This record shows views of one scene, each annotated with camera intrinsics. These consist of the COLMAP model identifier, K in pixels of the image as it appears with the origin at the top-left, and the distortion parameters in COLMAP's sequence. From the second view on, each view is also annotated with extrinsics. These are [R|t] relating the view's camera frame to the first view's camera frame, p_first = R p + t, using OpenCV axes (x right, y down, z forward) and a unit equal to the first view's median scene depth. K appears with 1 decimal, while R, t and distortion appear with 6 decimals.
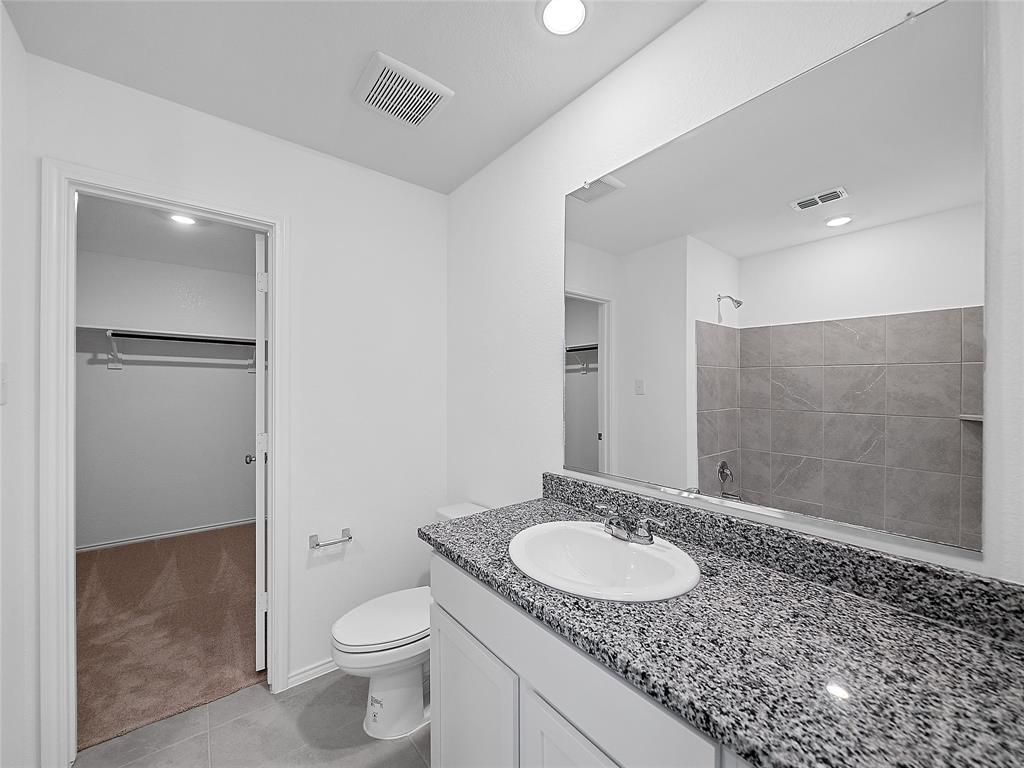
lens RADIAL K [[399.1, 0, 515.9], [0, 399.1, 388.9], [0, 0, 1]] dist [-0.008152, 0.000220]
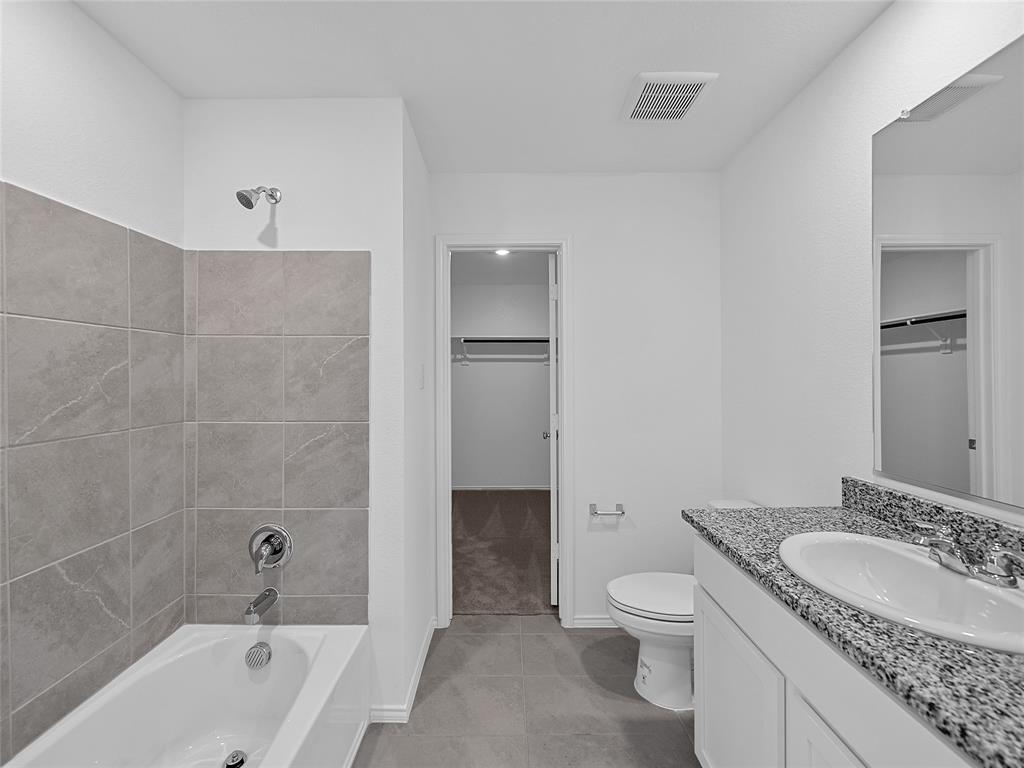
lens RADIAL K [[399.1, 0, 506.9], [0, 399.1, 379.4], [0, 0, 1]] dist [-0.008152, 0.000220]
pose [[0.773775, -0.005199, -0.633439, 0.040190], [0.008078, 0.999966, 0.001660, 0.000641], [0.633409, -0.006402, 0.773791, -0.063622]]
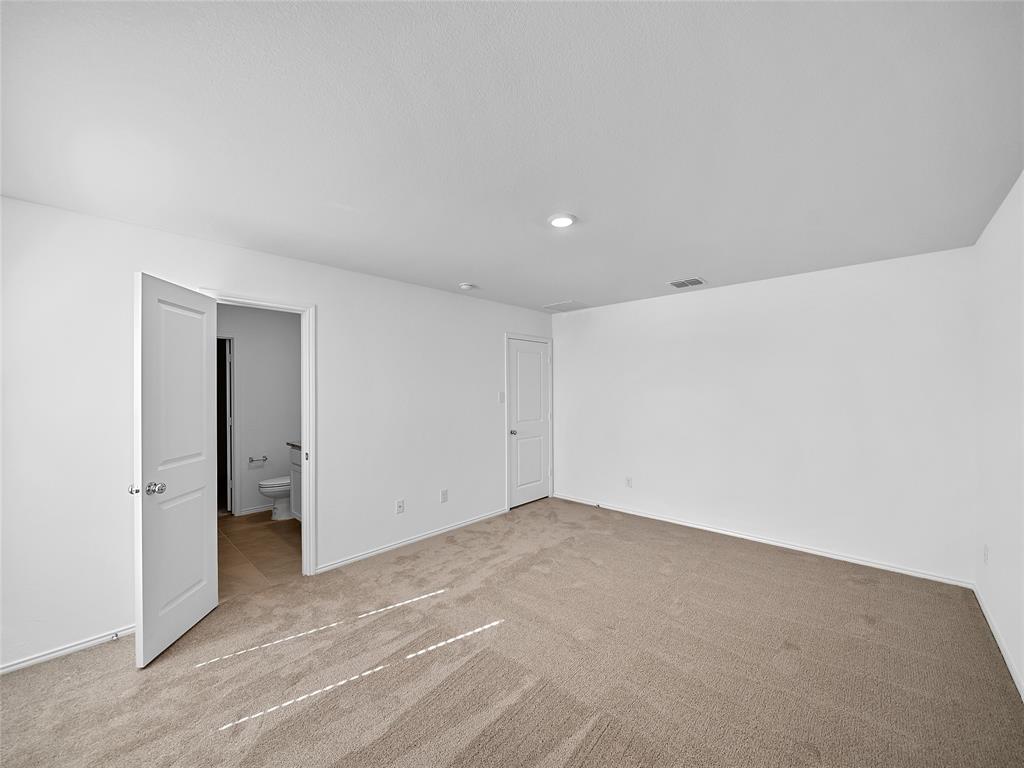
lens RADIAL K [[399.1, 0, 509.2], [0, 399.1, 387.4], [0, 0, 1]] dist [-0.008152, 0.000220]
pose [[0.991972, -0.013402, 0.125742, 0.907511], [0.014217, 0.999883, -0.005583, -0.045076], [-0.125653, 0.007325, 0.992047, -1.927789]]
